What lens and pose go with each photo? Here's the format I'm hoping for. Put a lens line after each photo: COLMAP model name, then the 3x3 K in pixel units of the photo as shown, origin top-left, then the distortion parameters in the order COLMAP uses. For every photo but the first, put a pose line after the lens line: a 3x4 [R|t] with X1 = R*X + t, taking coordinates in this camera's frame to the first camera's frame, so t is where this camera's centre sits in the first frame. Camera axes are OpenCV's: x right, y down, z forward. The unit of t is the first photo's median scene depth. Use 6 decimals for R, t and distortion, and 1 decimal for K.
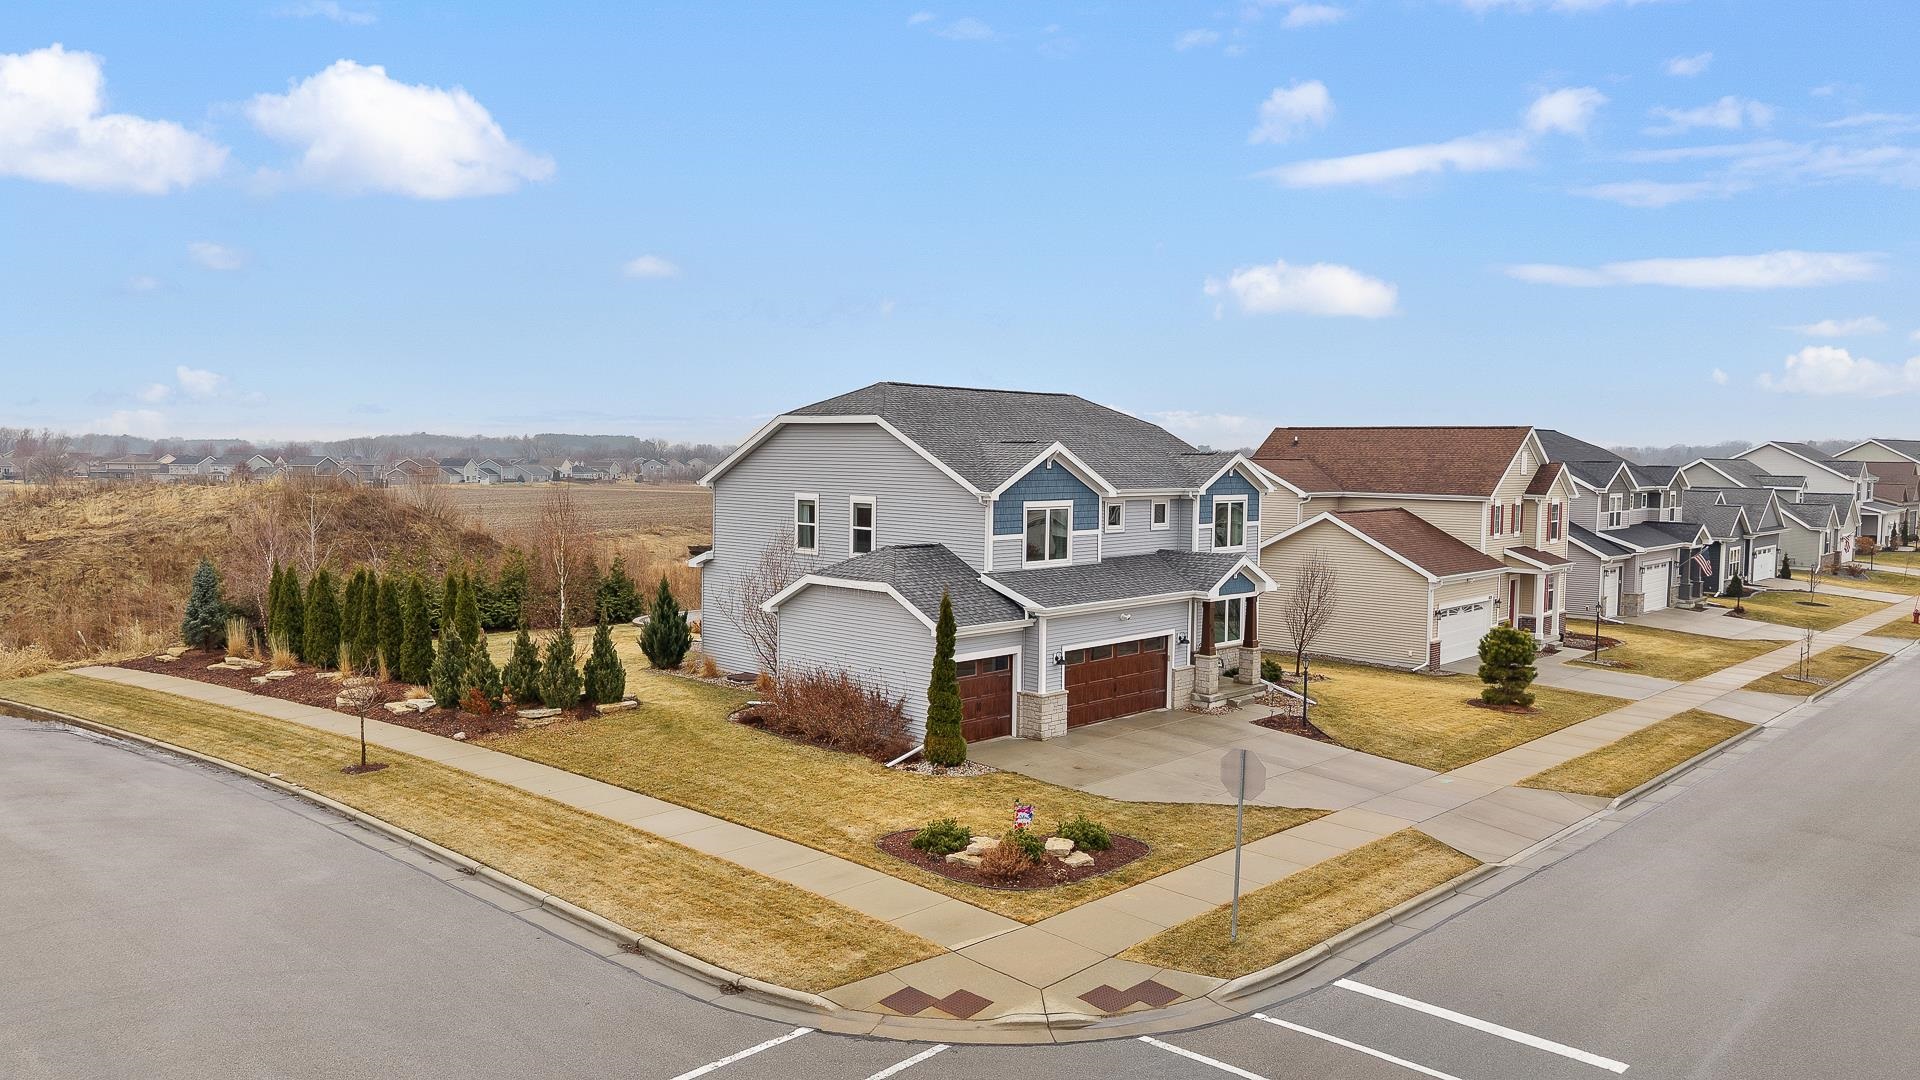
lens RADIAL K [[1300.9, 0, 950.7], [0, 1300.9, 519.2], [0, 0, 1]] dist [0.026506, -0.043850]
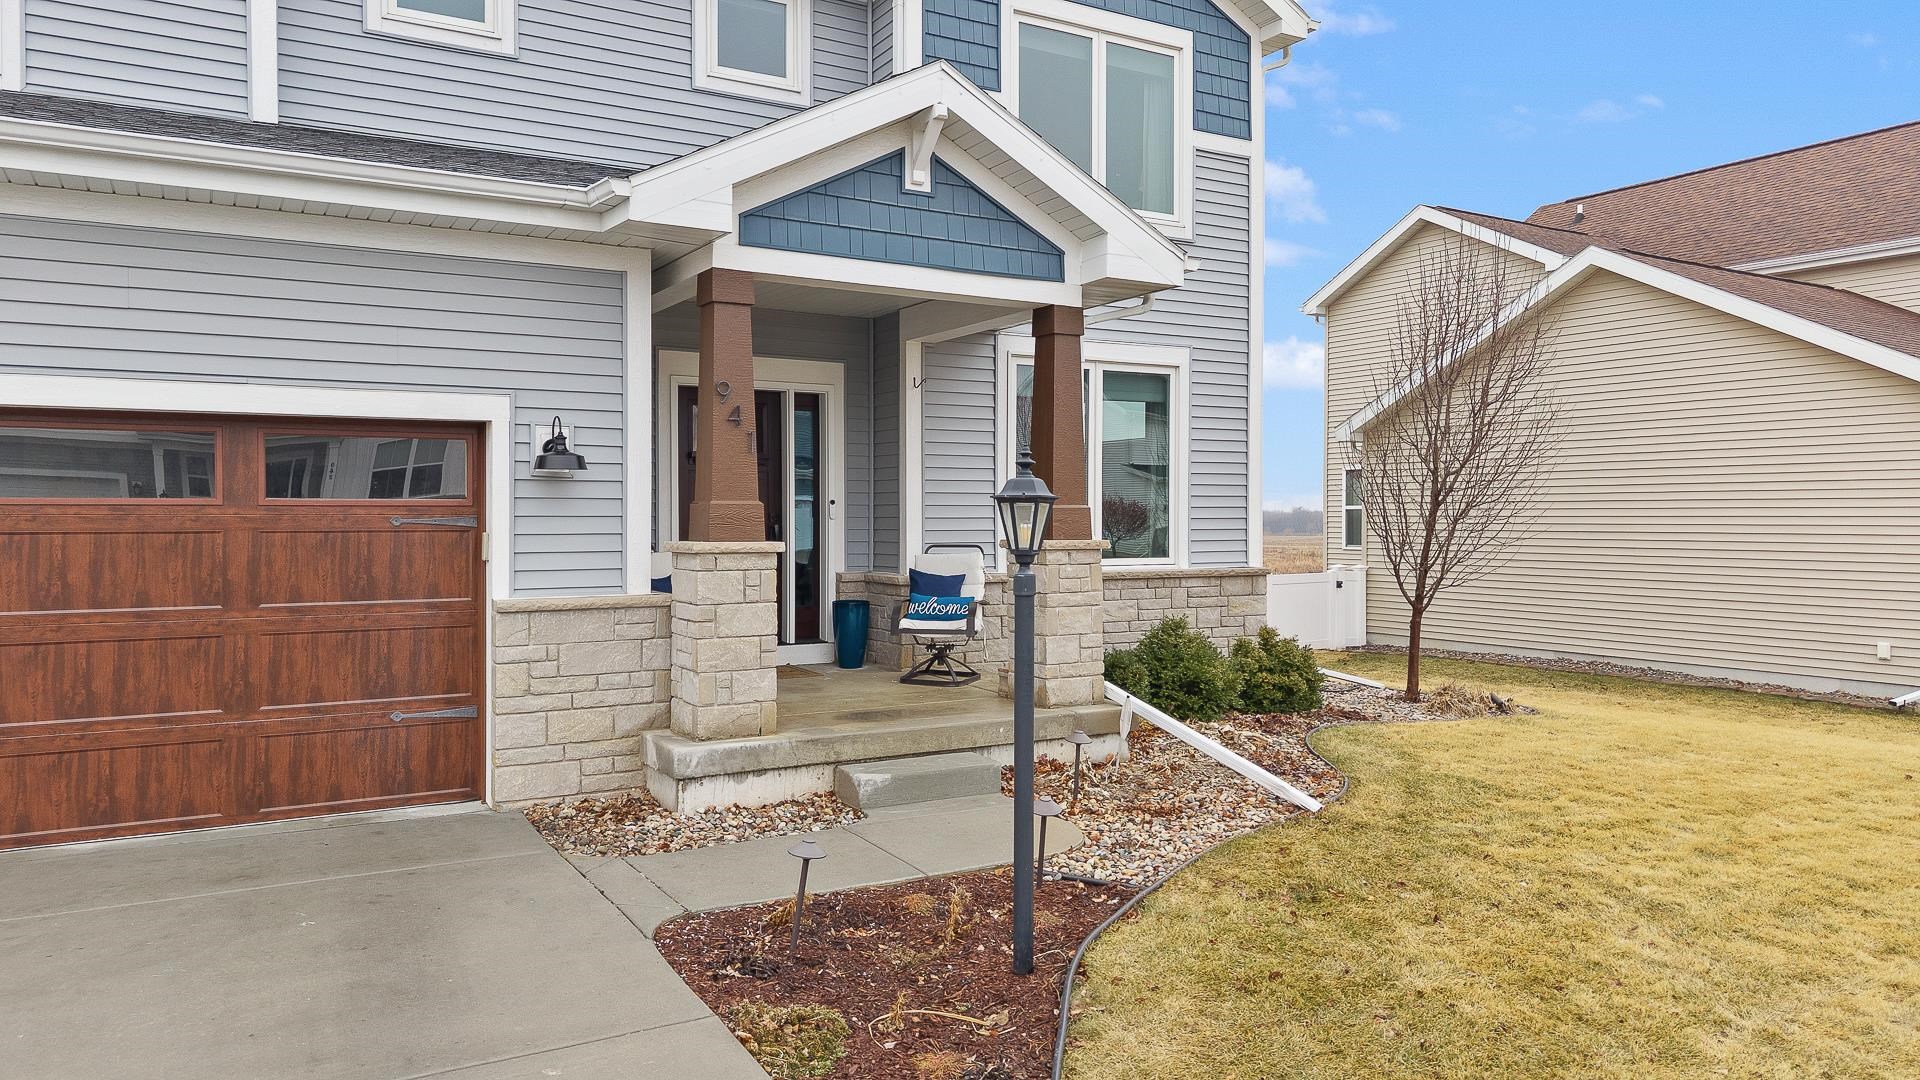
lens RADIAL K [[1290.8, 0, 953.3], [0, 1290.8, 535.1], [0, 0, 1]] dist [0.079640, -0.123535]
pose [[0.962316, -0.009188, -0.271778, 0.290130], [-0.001063, 0.999294, -0.037546, 0.112210], [0.271931, 0.036420, 0.961627, 0.830349]]
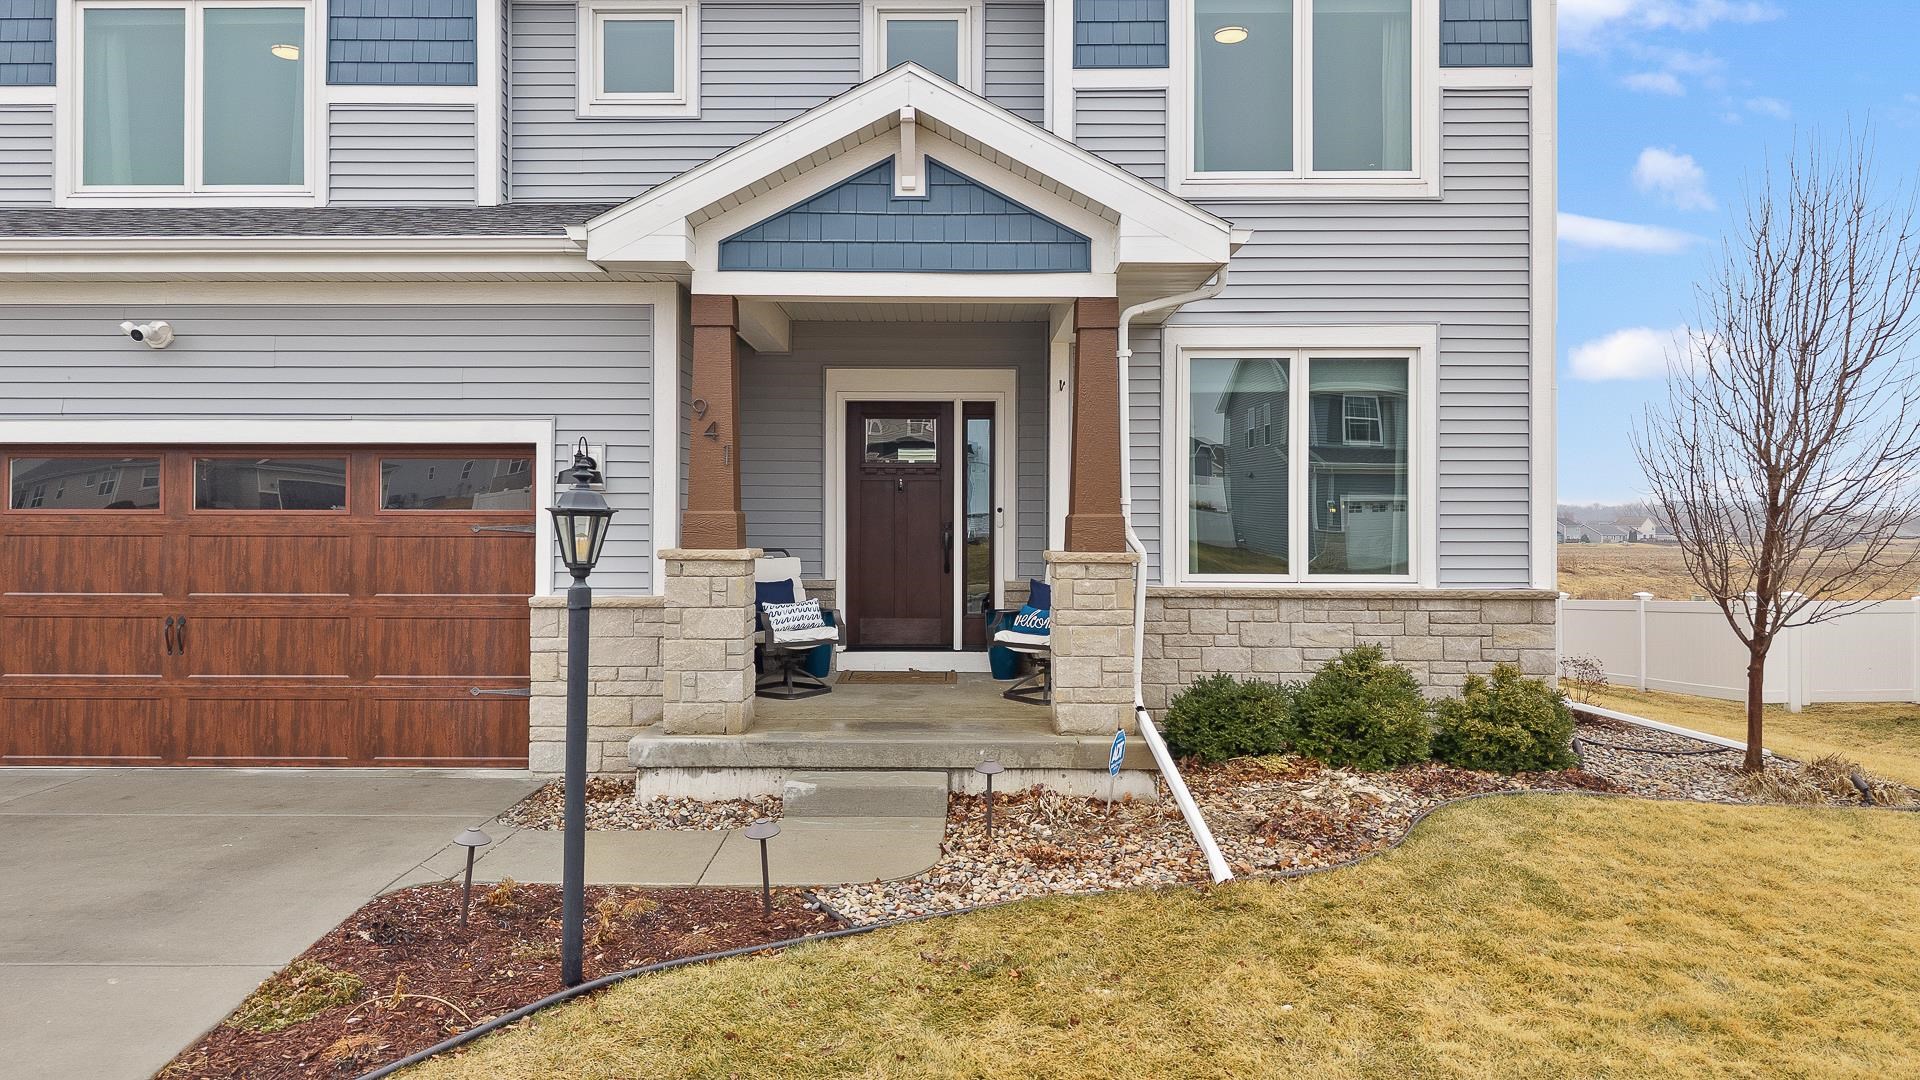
lens RADIAL K [[1296.8, 0, 958.8], [0, 1296.8, 515.2], [0, 0, 1]] dist [0.061783, -0.089632]
pose [[0.688235, -0.012822, -0.725375, 0.386320], [-0.030518, 0.998447, -0.046605, 0.108852], [0.724846, 0.054212, 0.686775, 0.896405]]
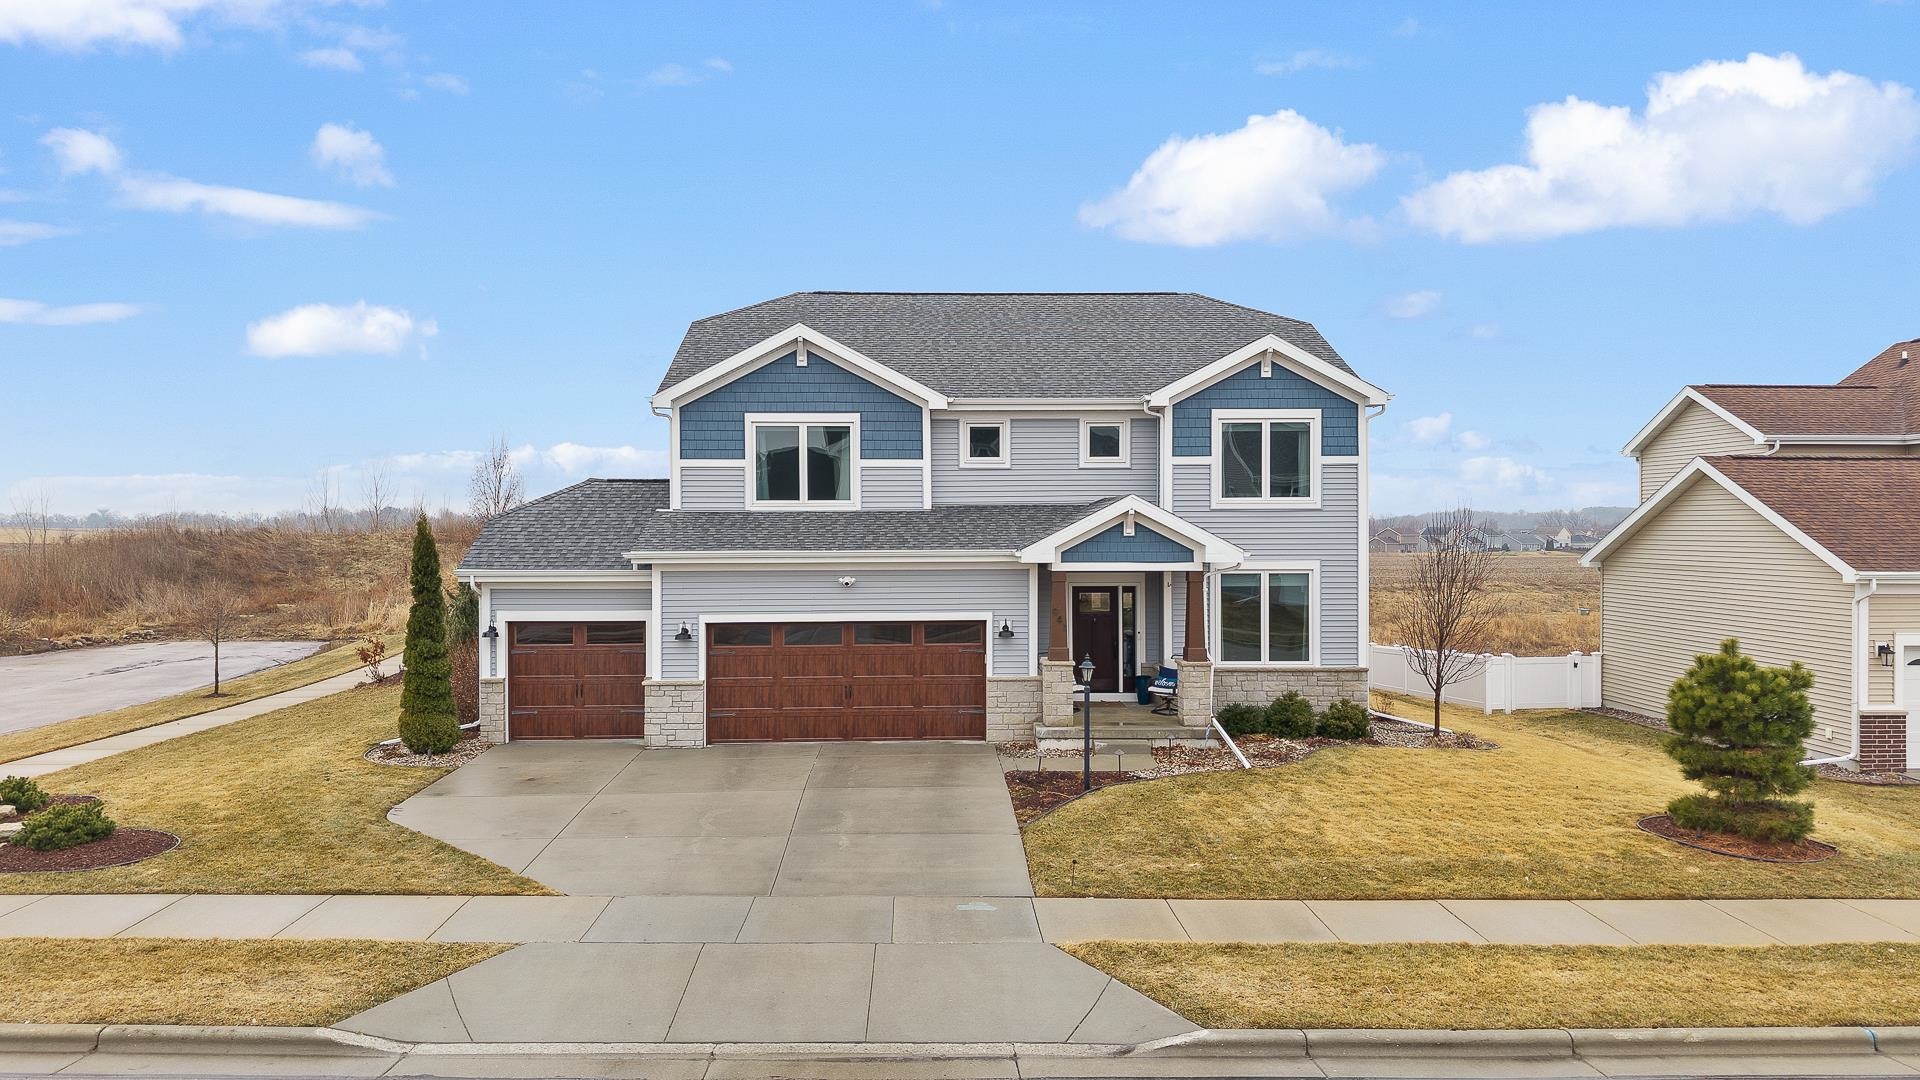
lens RADIAL K [[1290.8, 0, 953.3], [0, 1290.8, 535.1], [0, 0, 1]] dist [0.079640, -0.123535]
pose [[0.717532, -0.008867, -0.696469, 0.585113], [-0.024160, 0.999000, -0.037609, 0.071007], [0.696107, 0.043812, 0.716600, 0.547767]]
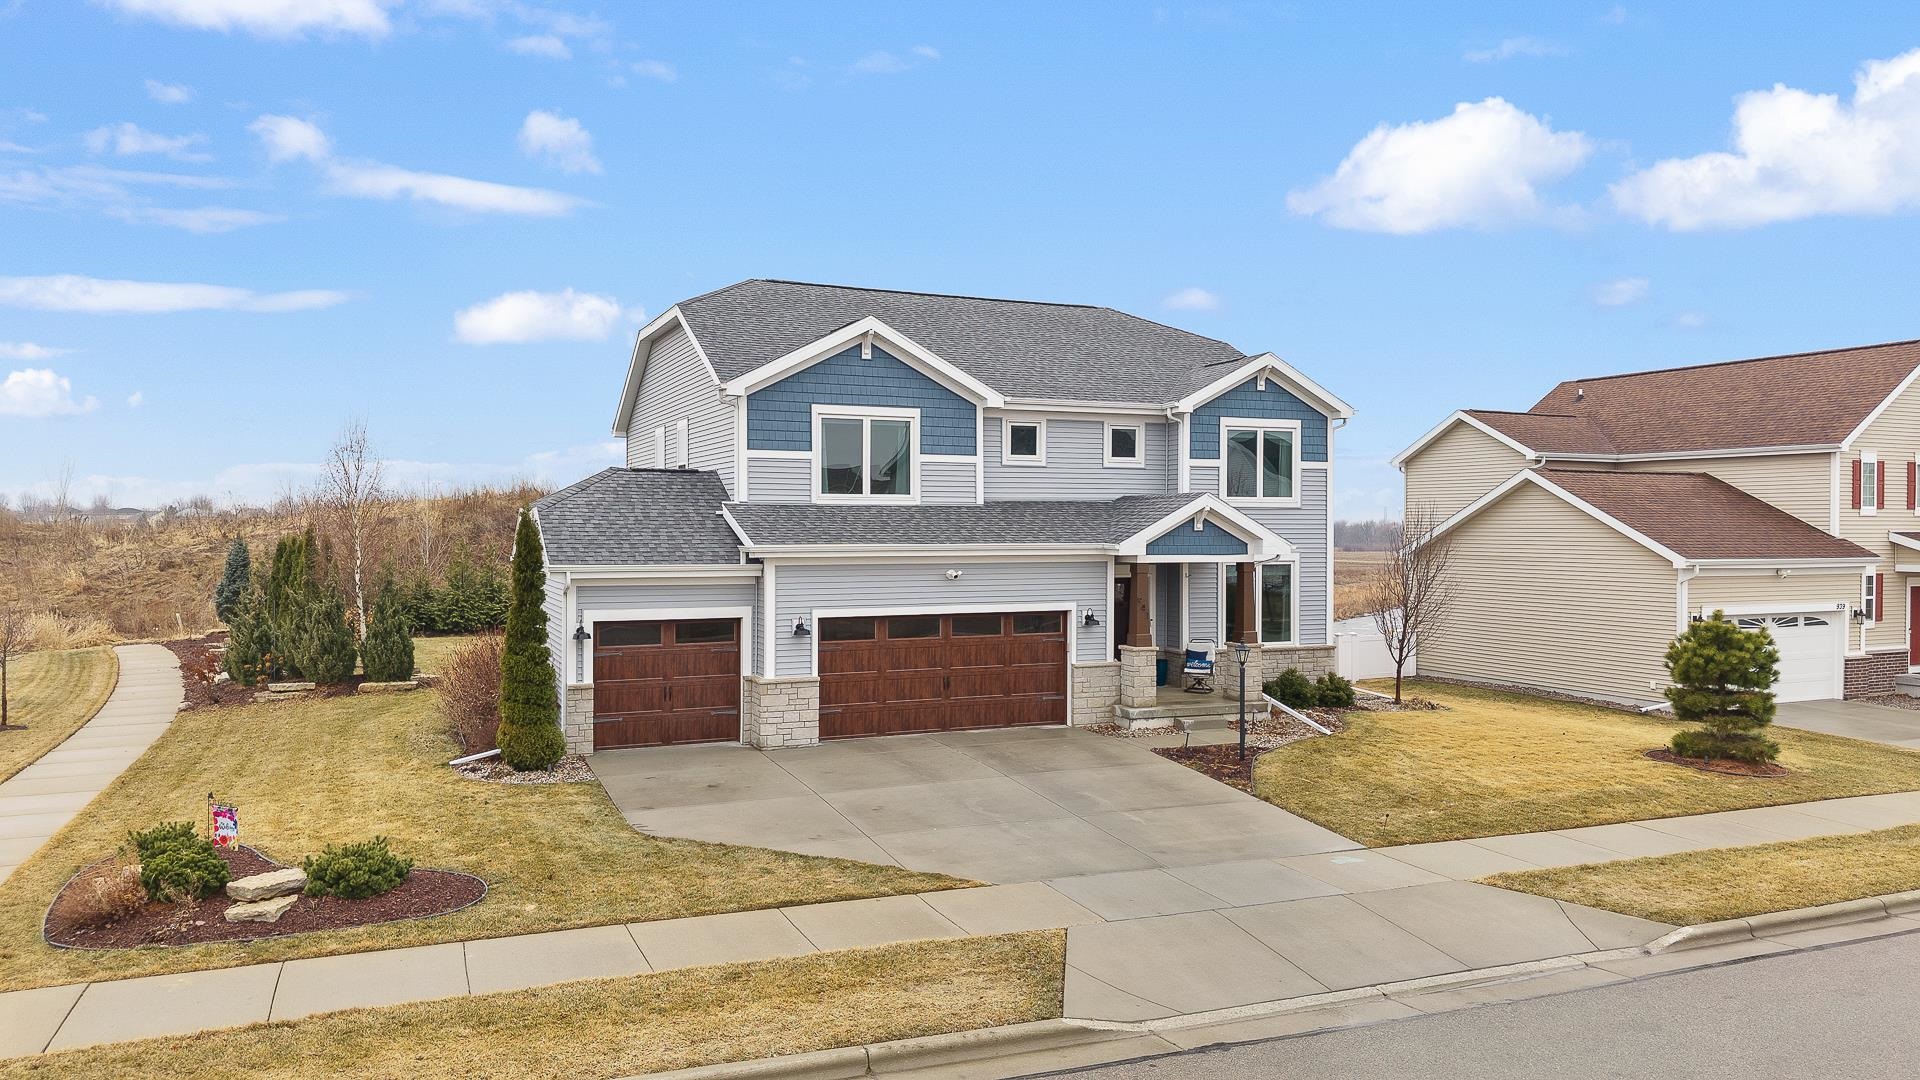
lens RADIAL K [[1296.8, 0, 958.8], [0, 1296.8, 515.2], [0, 0, 1]] dist [0.061783, -0.089632]
pose [[0.923872, -0.012968, -0.382481, 0.366492], [-0.010474, 0.998195, -0.059142, 0.079574], [0.382557, 0.058646, 0.922069, 0.377451]]
